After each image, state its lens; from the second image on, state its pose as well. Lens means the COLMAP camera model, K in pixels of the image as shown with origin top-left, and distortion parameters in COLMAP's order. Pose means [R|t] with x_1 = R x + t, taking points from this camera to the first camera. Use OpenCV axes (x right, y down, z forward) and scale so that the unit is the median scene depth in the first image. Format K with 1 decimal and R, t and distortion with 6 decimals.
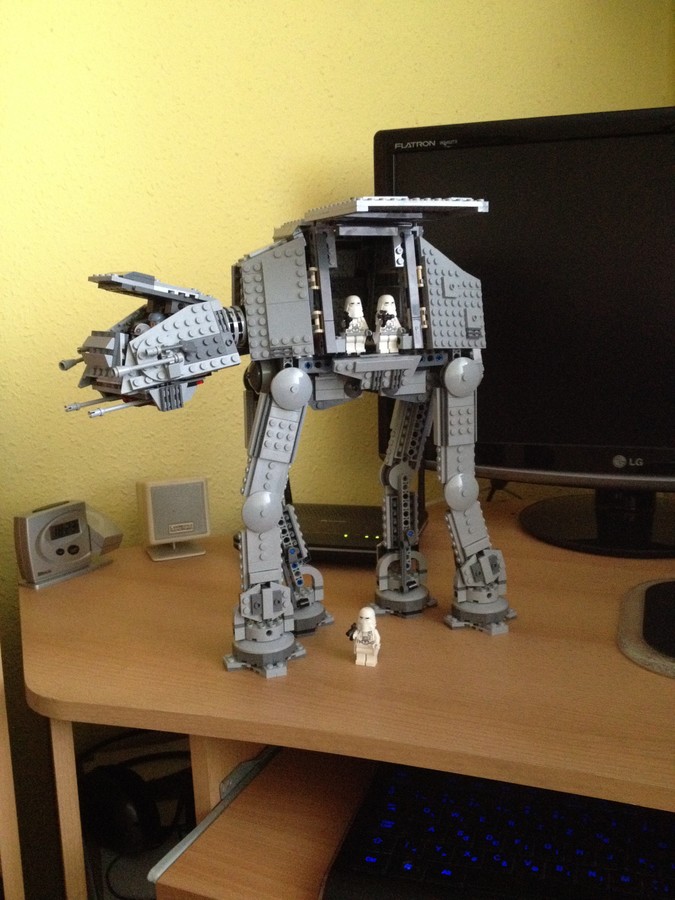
lens RADIAL K [[835.2, 0, 337.5], [0, 835.2, 450.0], [0, 0, 1]] dist [0.096896, -0.228059]
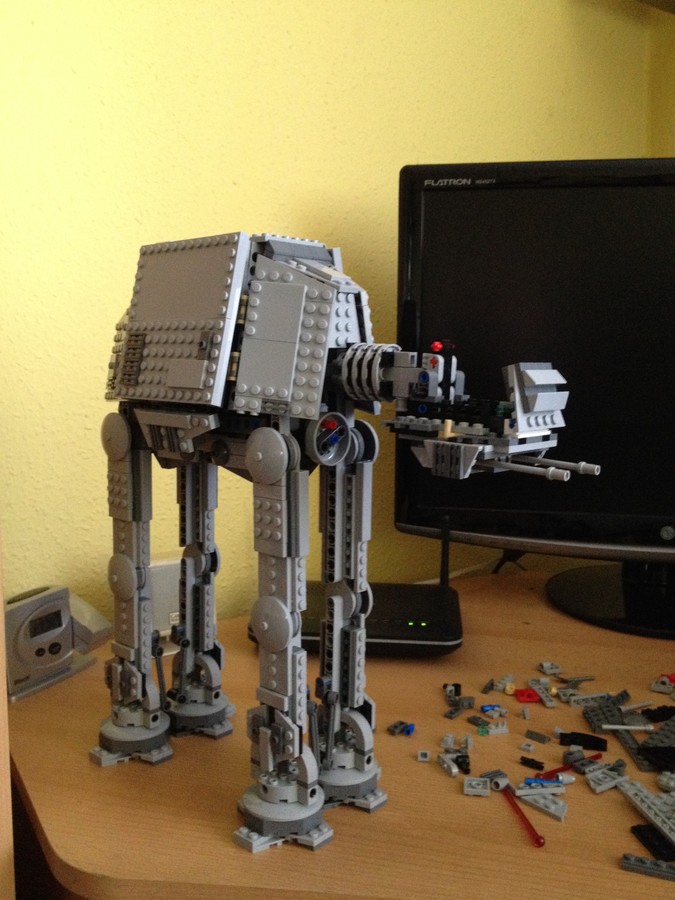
lens RADIAL K [[838.8, 0, 337.5], [0, 838.8, 450.0], [0, 0, 1]] dist [0.118574, -0.249476]
pose [[0.987940, 0.011192, 0.154429, -0.156922], [-0.001209, 0.997911, -0.064589, -0.016069], [-0.154830, 0.063624, 0.985890, 0.134558]]
